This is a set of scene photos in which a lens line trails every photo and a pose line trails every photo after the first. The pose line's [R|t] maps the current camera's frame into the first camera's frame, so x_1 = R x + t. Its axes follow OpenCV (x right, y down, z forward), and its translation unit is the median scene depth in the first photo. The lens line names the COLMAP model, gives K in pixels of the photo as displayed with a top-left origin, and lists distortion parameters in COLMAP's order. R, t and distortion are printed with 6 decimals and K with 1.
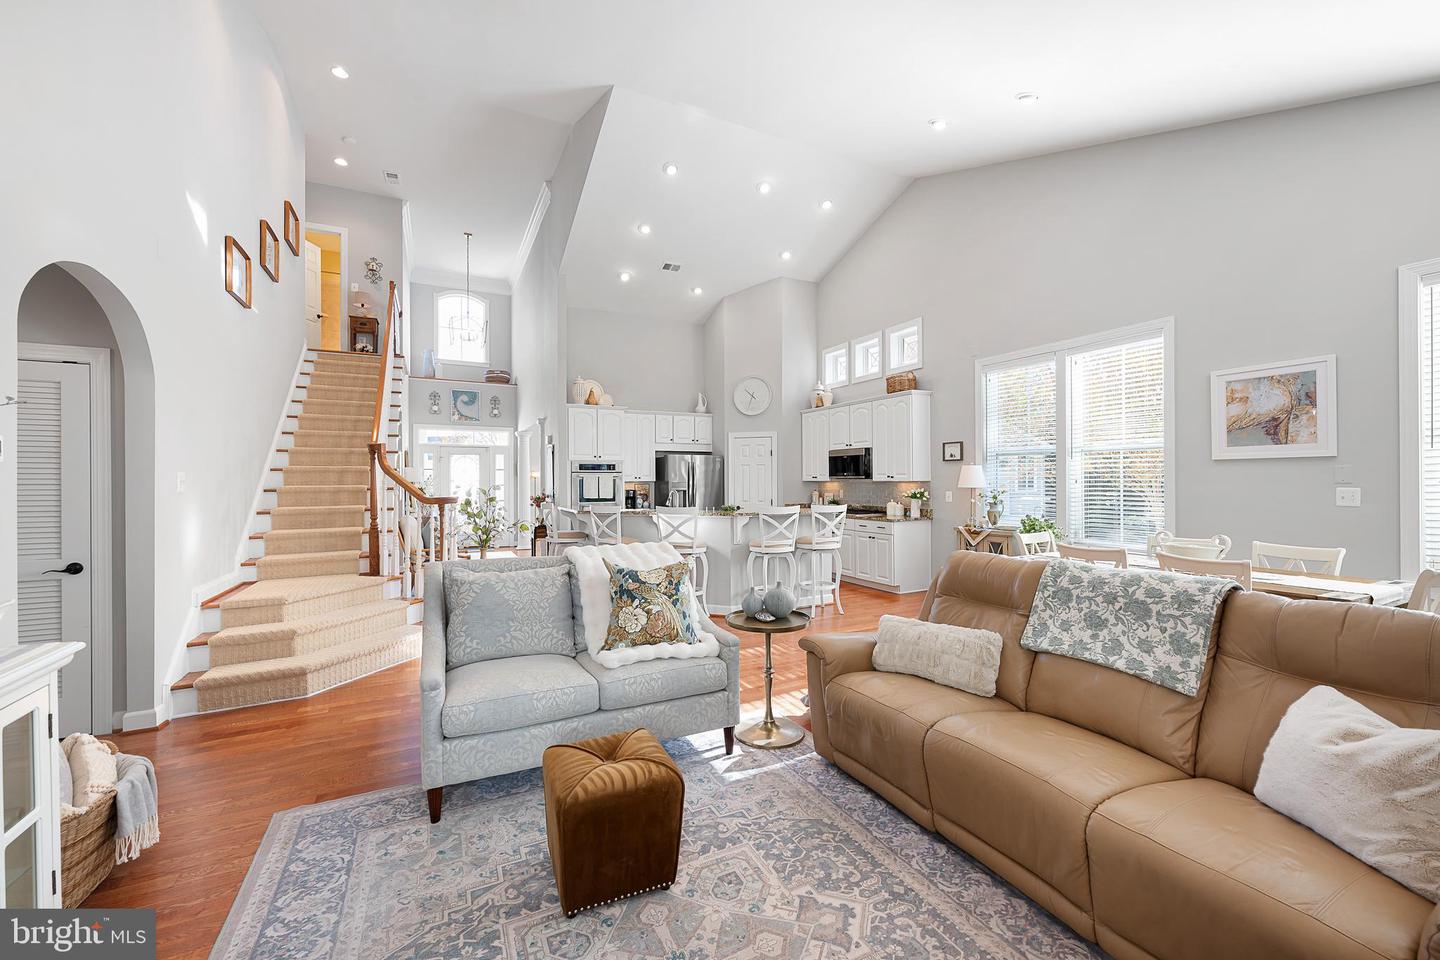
lens RADIAL K [[580.7, 0, 737.0], [0, 580.7, 479.2], [0, 0, 1]] dist [-0.001749, 0.000227]
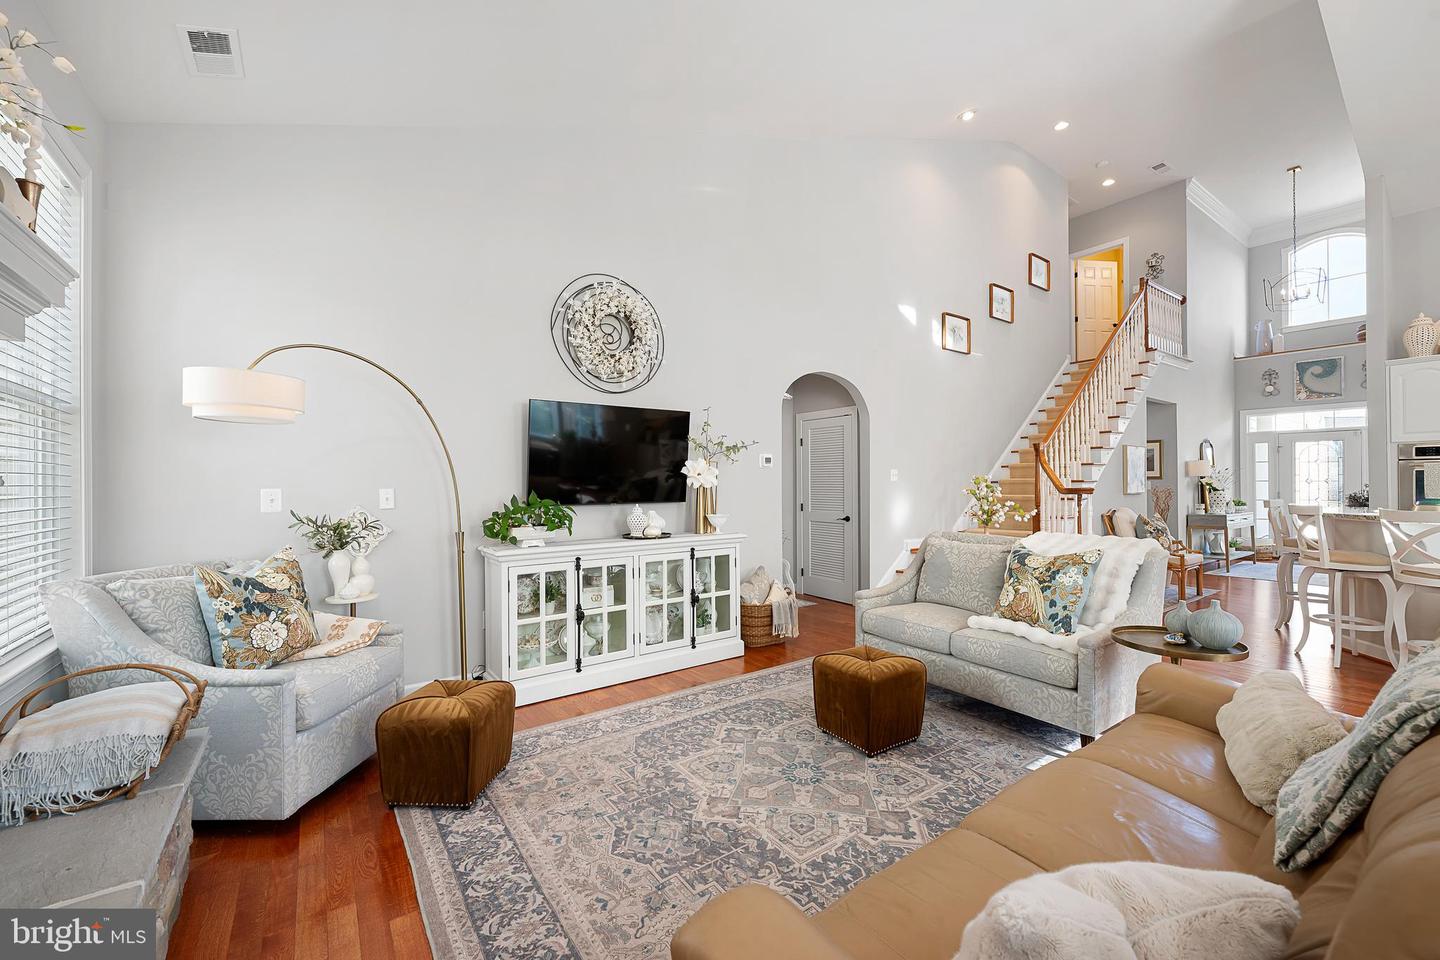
lens RADIAL K [[580.7, 0, 702.4], [0, 580.7, 480.6], [0, 0, 1]] dist [-0.001749, 0.000227]
pose [[0.119513, 0.001229, -0.992832, 0.342110], [0.005537, 0.999983, 0.001905, 0.007913], [0.992817, -0.005725, 0.119505, 0.120213]]
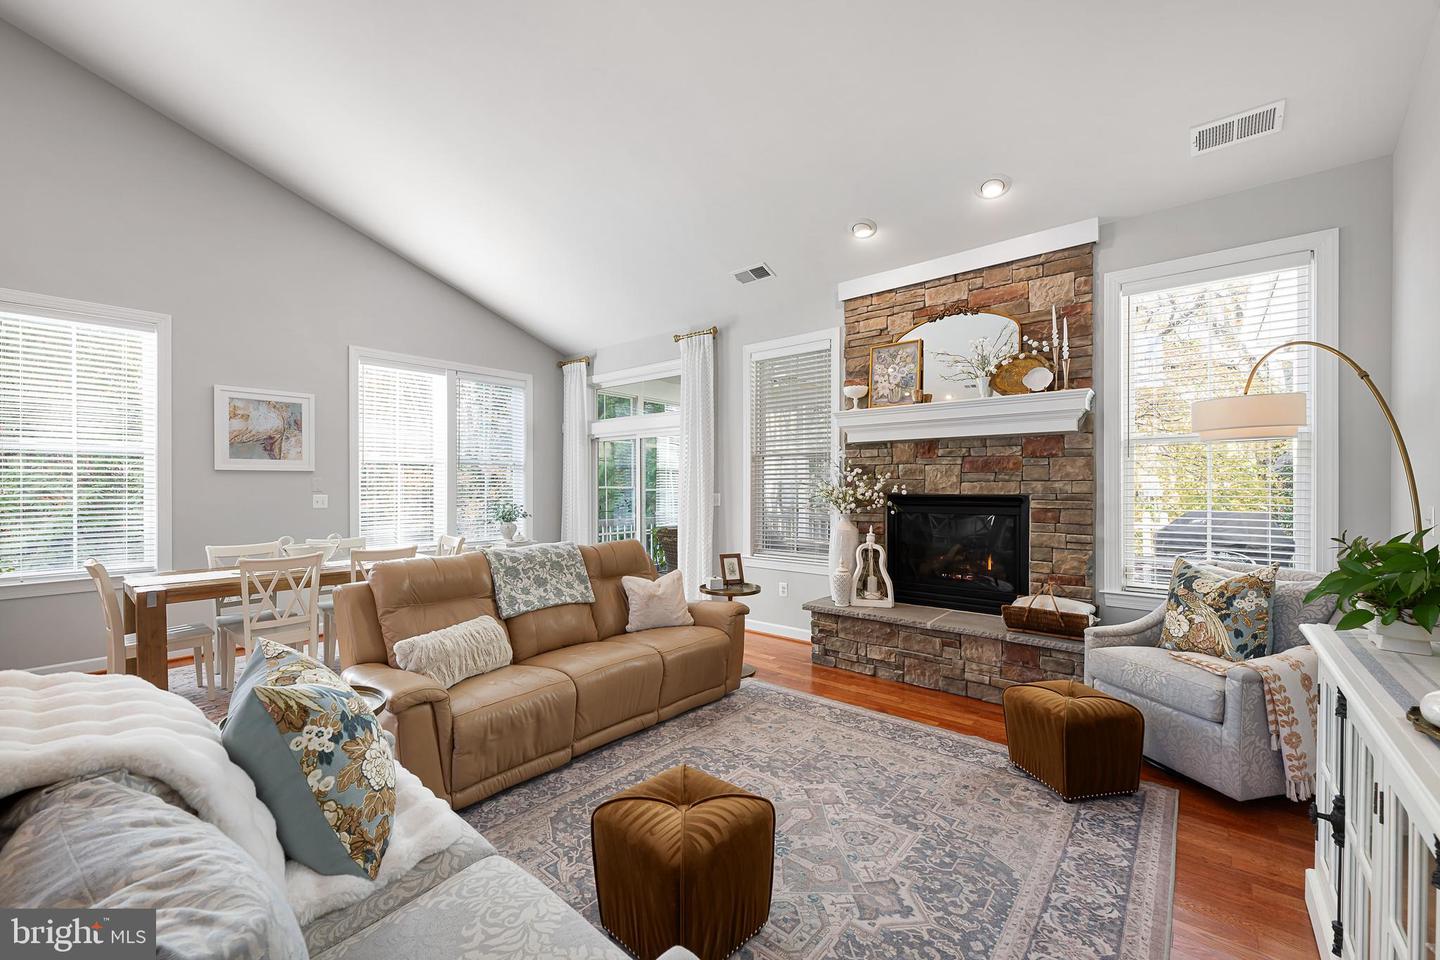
lens RADIAL K [[580.7, 0, 708.4], [0, 580.7, 480.7], [0, 0, 1]] dist [-0.001749, 0.000227]
pose [[-0.371995, 0.015121, 0.928111, -0.307933], [0.002363, 0.999880, -0.015343, 0.002551], [-0.928232, -0.003514, -0.371986, 0.376716]]
